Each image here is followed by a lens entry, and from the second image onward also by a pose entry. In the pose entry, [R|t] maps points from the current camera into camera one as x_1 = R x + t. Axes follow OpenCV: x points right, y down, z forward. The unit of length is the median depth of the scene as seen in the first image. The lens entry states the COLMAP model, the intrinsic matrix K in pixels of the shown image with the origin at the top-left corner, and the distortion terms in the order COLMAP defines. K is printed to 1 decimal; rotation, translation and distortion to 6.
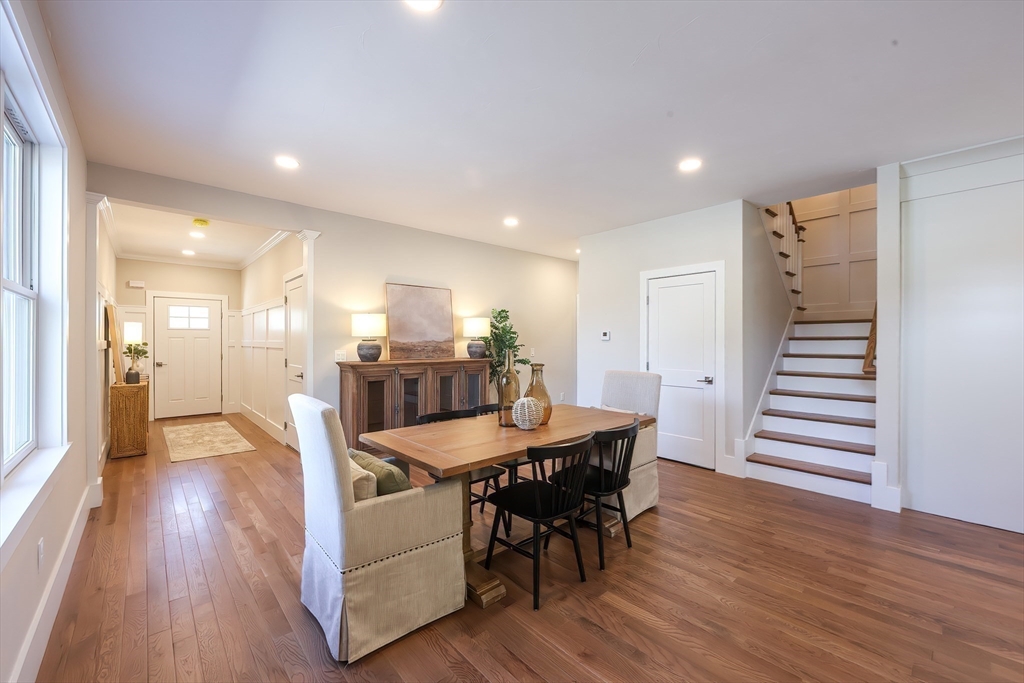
lens RADIAL K [[415.2, 0, 523.2], [0, 415.2, 344.3], [0, 0, 1]] dist [-0.009125, 0.001383]
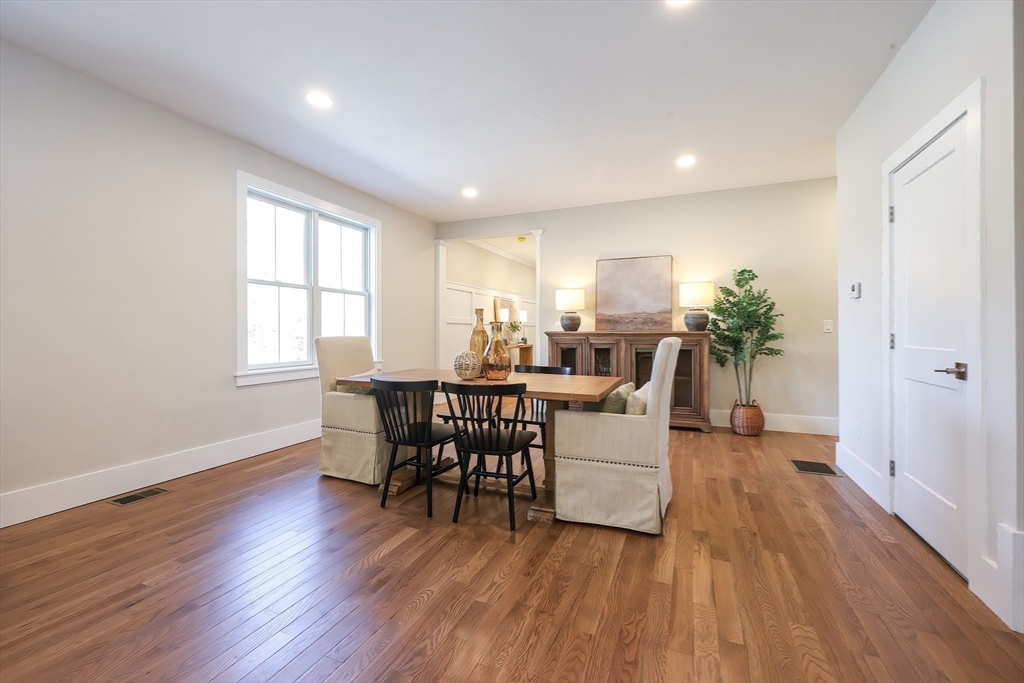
lens RADIAL K [[415.2, 0, 520.0], [0, 415.2, 336.0], [0, 0, 1]] dist [-0.009125, 0.001383]
pose [[0.418202, 0.007946, -0.908319, 0.579790], [-0.003917, 0.999968, 0.006944, 0.044294], [0.908345, 0.000654, 0.418220, 0.363174]]
